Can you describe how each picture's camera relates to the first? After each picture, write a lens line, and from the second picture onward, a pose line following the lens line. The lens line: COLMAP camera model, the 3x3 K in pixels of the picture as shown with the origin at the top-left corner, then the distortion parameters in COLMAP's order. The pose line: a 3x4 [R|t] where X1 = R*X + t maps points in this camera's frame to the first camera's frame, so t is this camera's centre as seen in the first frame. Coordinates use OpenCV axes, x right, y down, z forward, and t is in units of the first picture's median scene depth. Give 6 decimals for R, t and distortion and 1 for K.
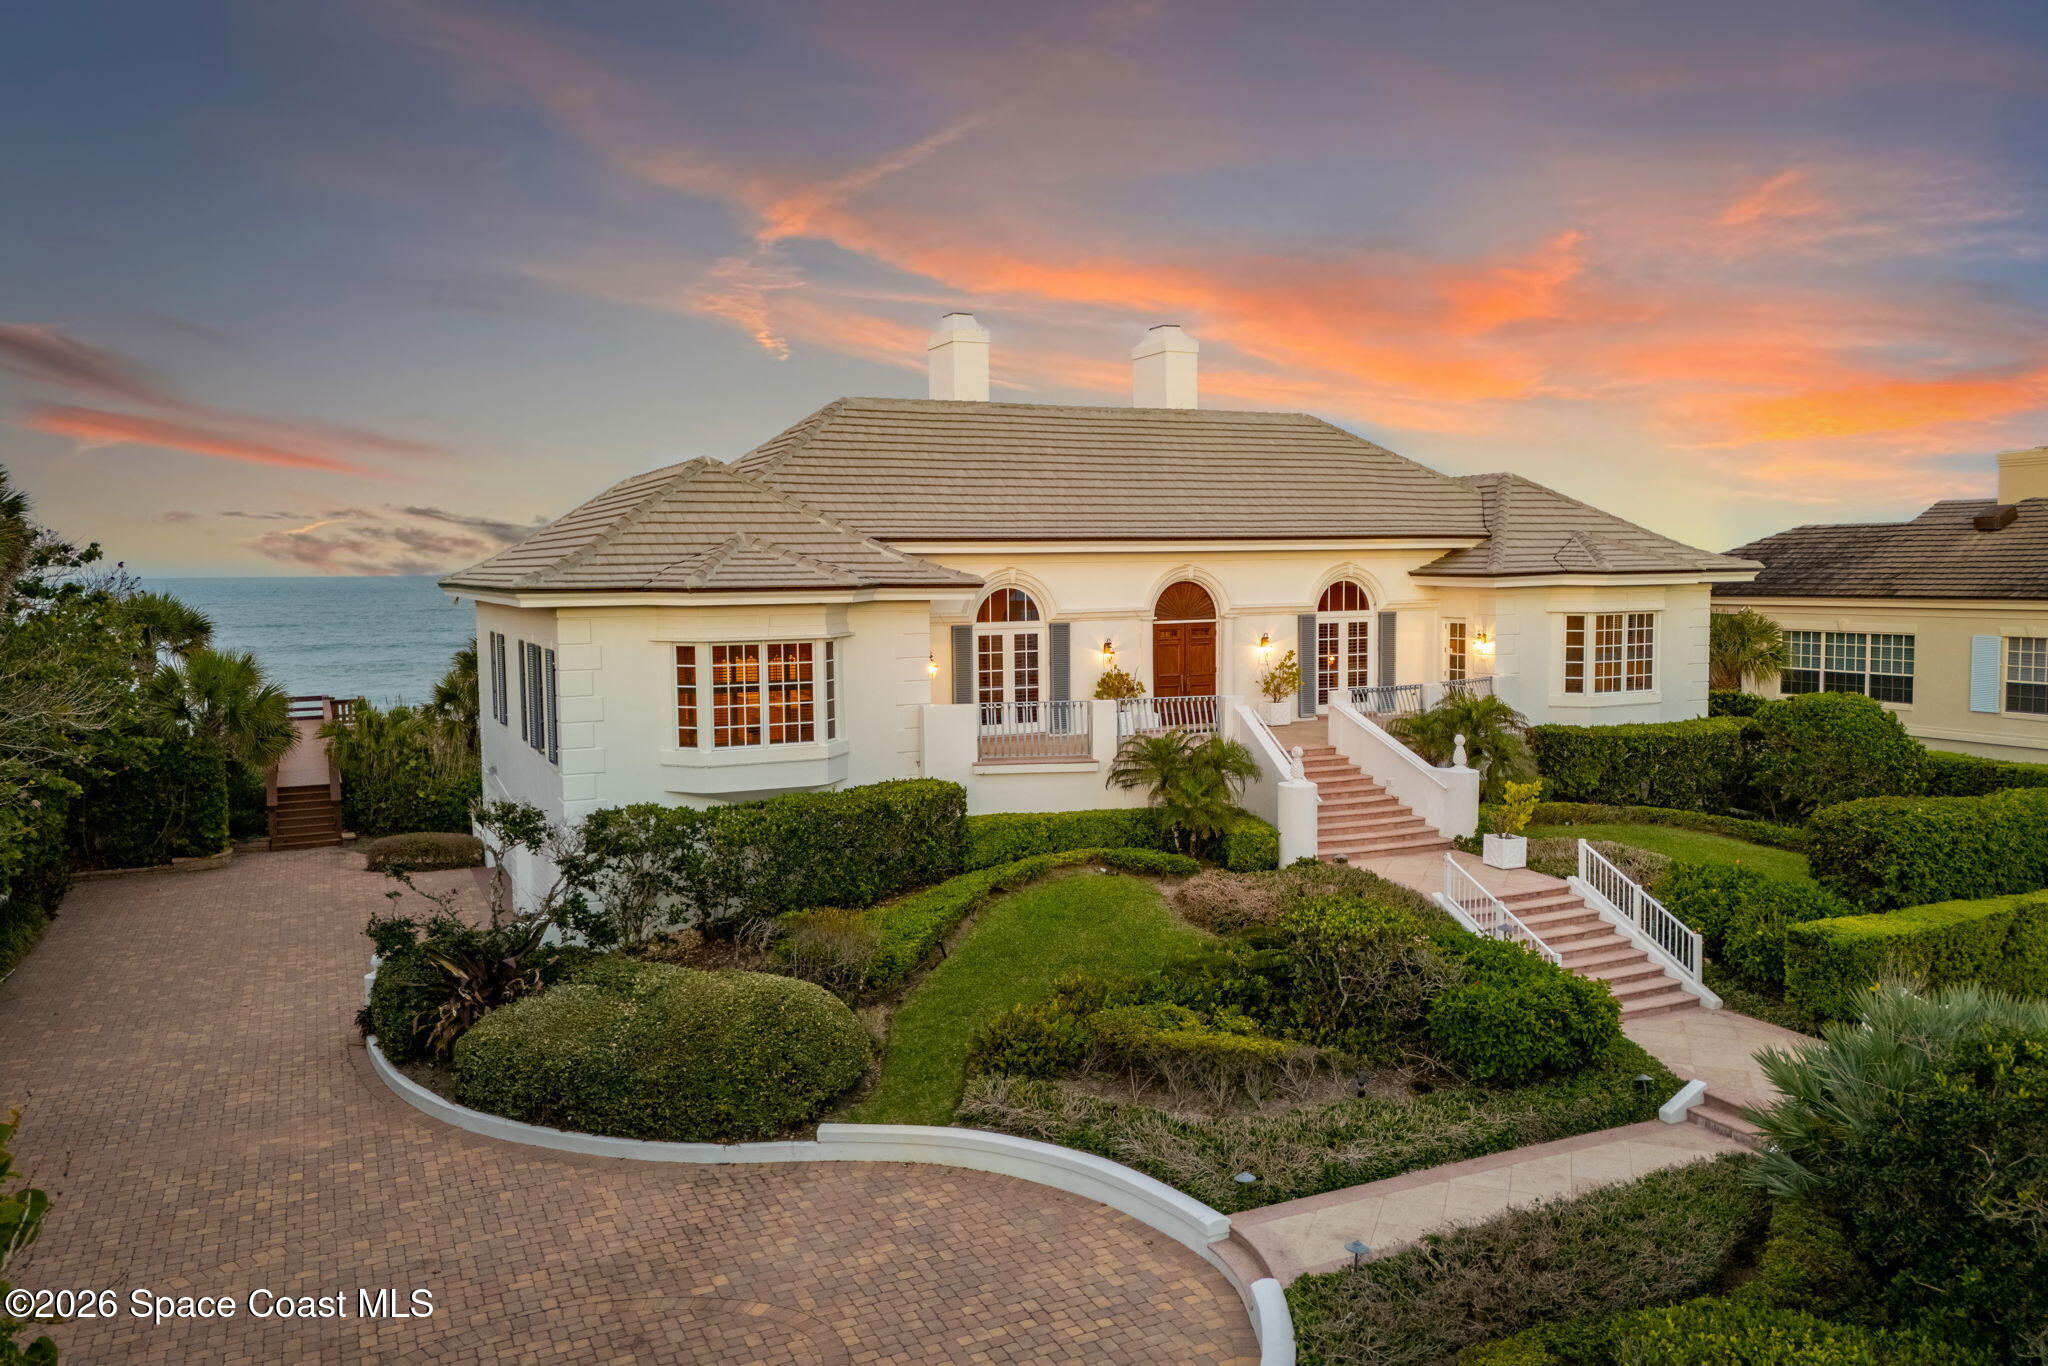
lens RADIAL K [[1504.2, 0, 1022.5], [0, 1504.2, 661.9], [0, 0, 1]] dist [0.100817, -0.115837]
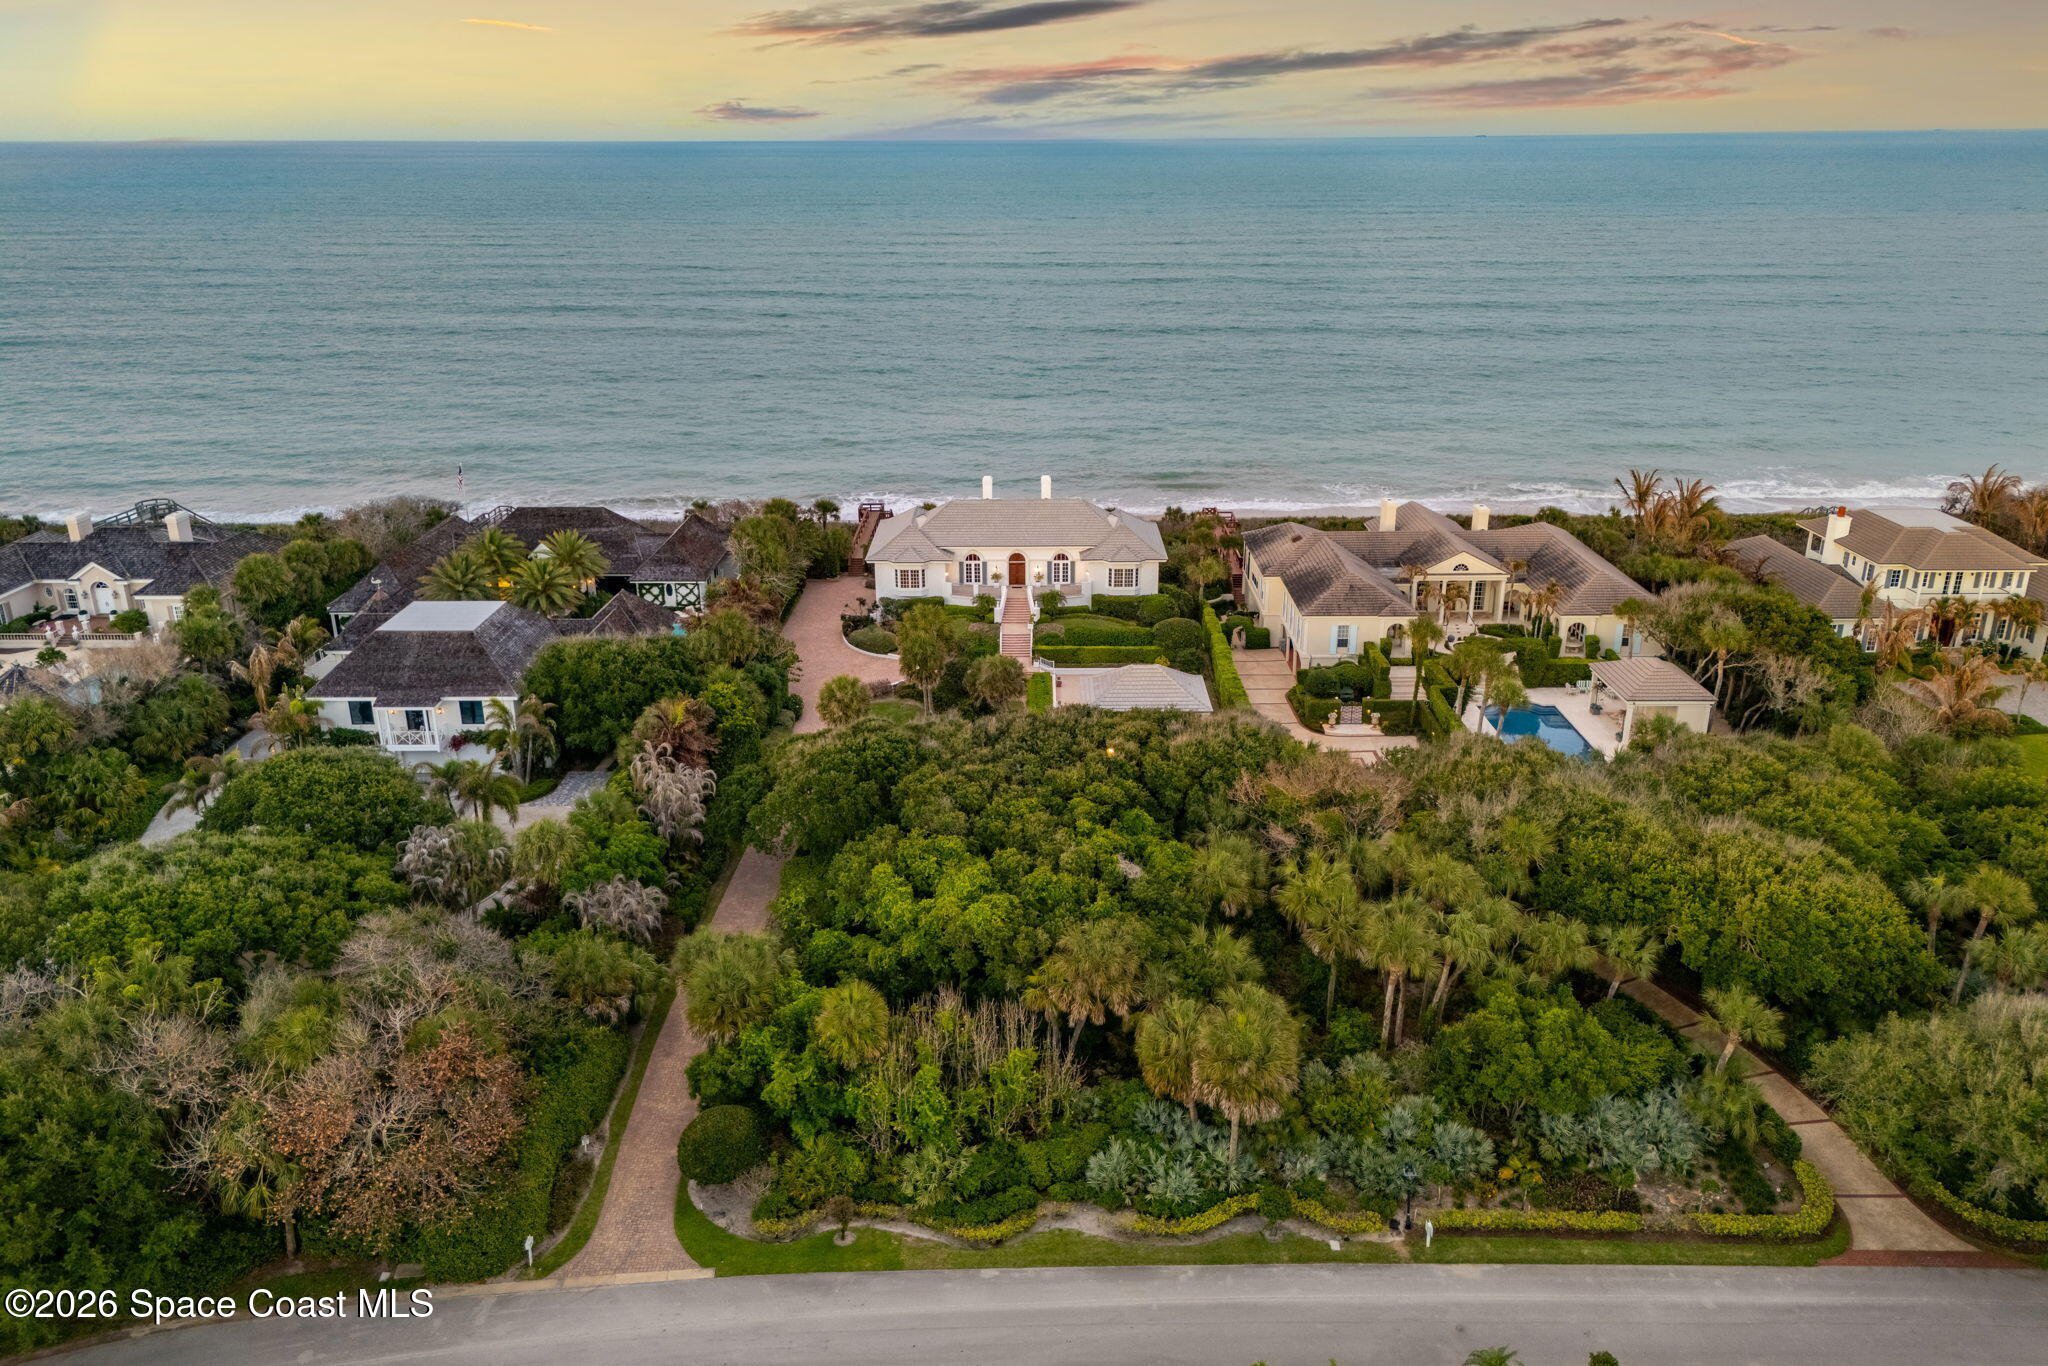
lens RADIAL K [[1481.3, 0, 1024.0], [0, 1481.3, 683.0], [0, 0, 1]] dist [0.152291, -0.107608]
pose [[0.905958, 0.153593, -0.394524, 1.983113], [-0.034491, 0.955550, 0.292804, -1.005239], [0.421960, -0.251660, 0.870986, -2.993519]]
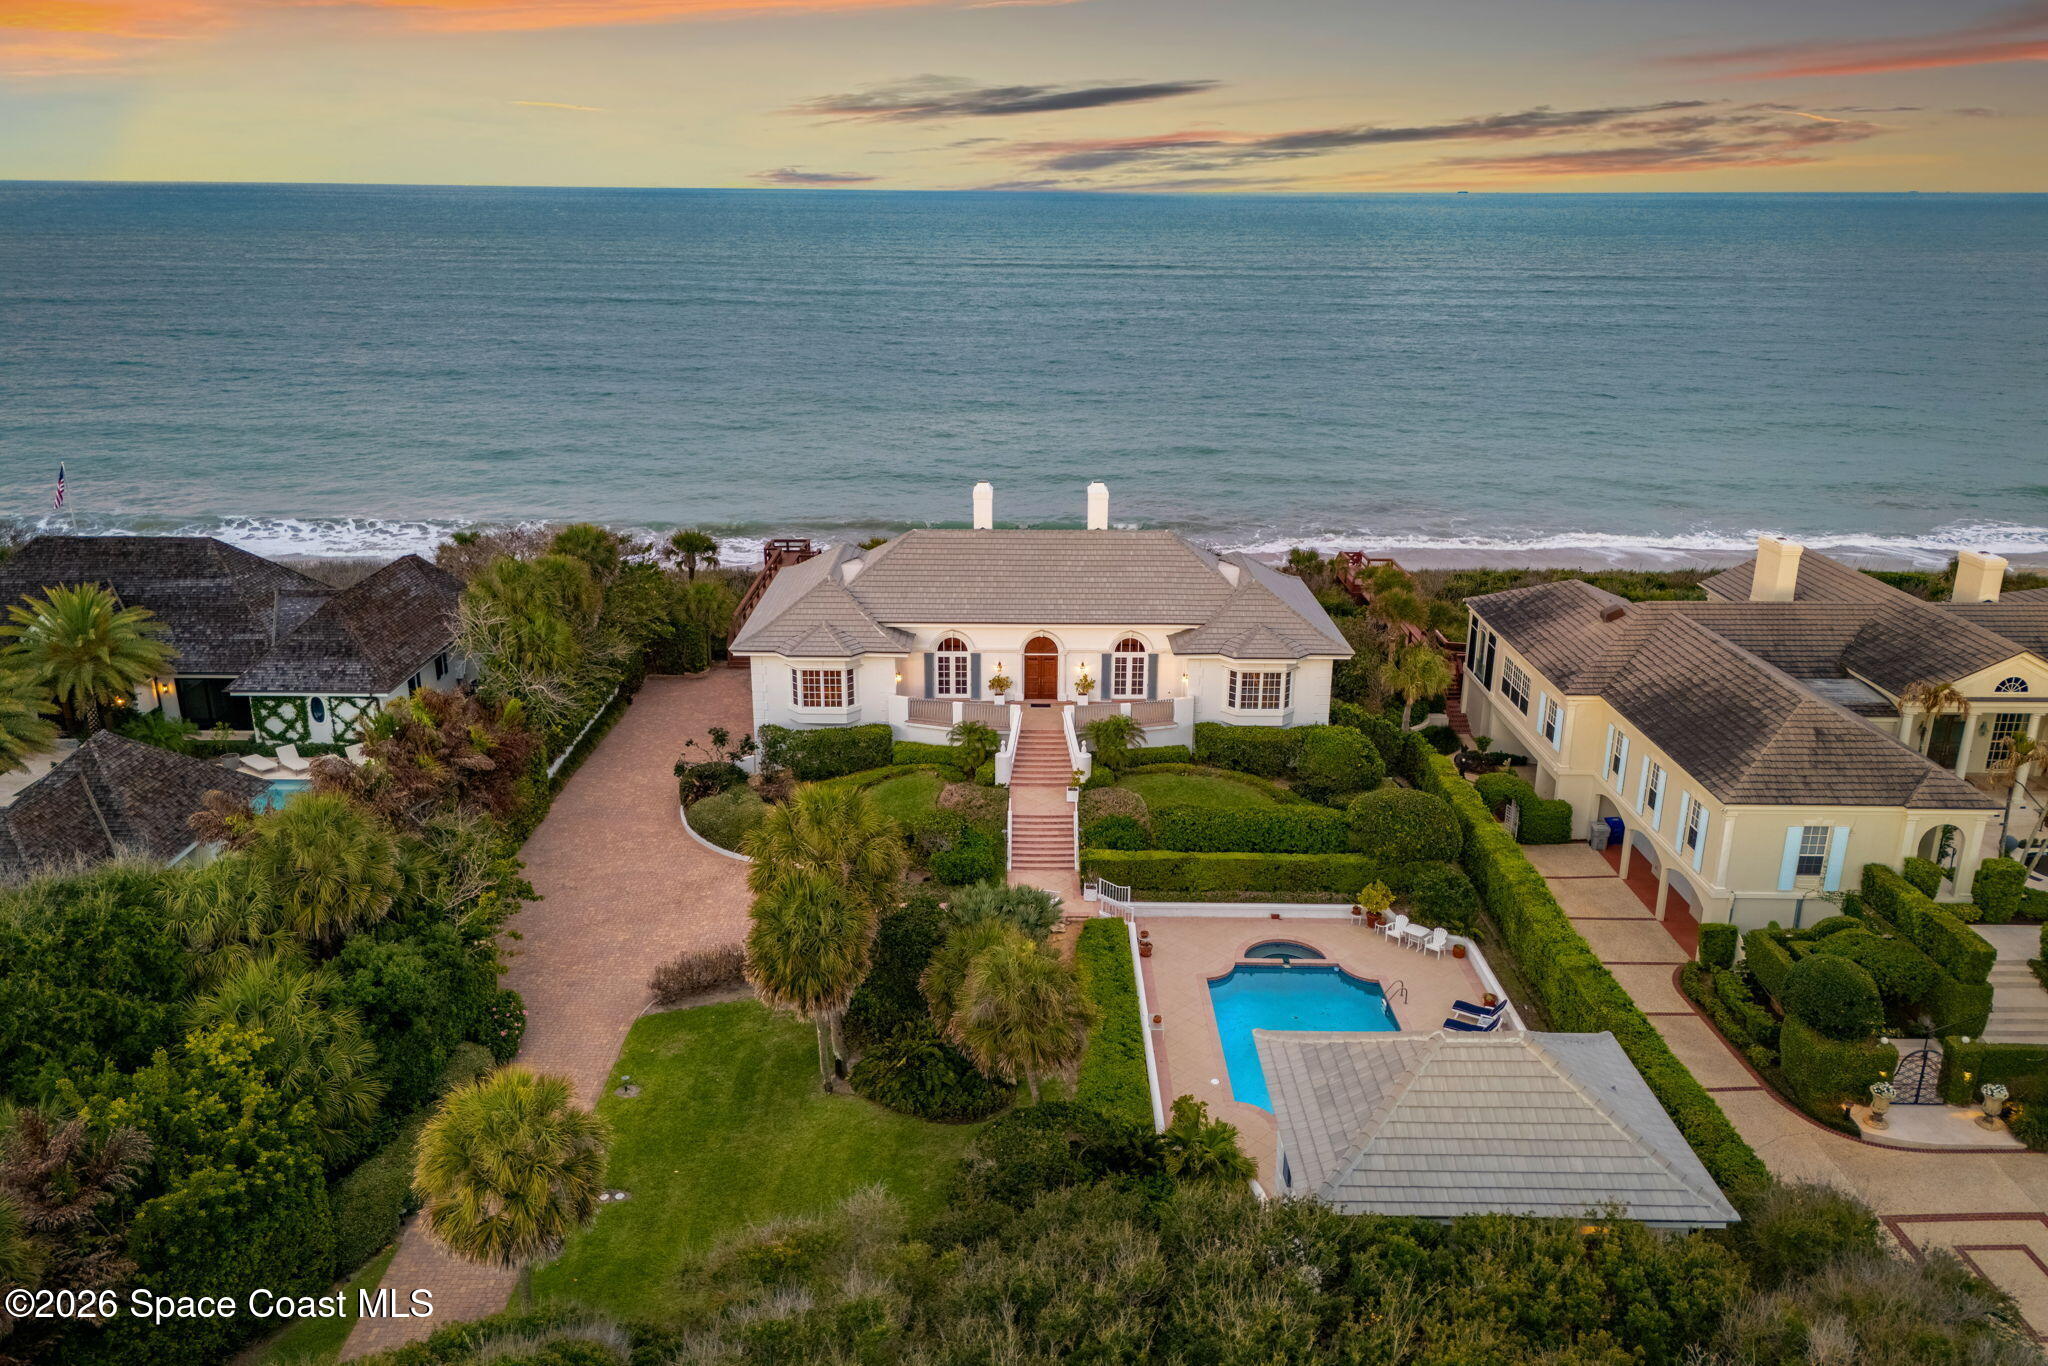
lens RADIAL K [[1504.2, 0, 1022.5], [0, 1504.2, 661.9], [0, 0, 1]] dist [0.100817, -0.115837]
pose [[0.907509, 0.143933, -0.394603, 0.992694], [-0.045348, 0.967538, 0.248623, -0.584895], [0.417578, -0.207733, 0.884576, -0.989540]]
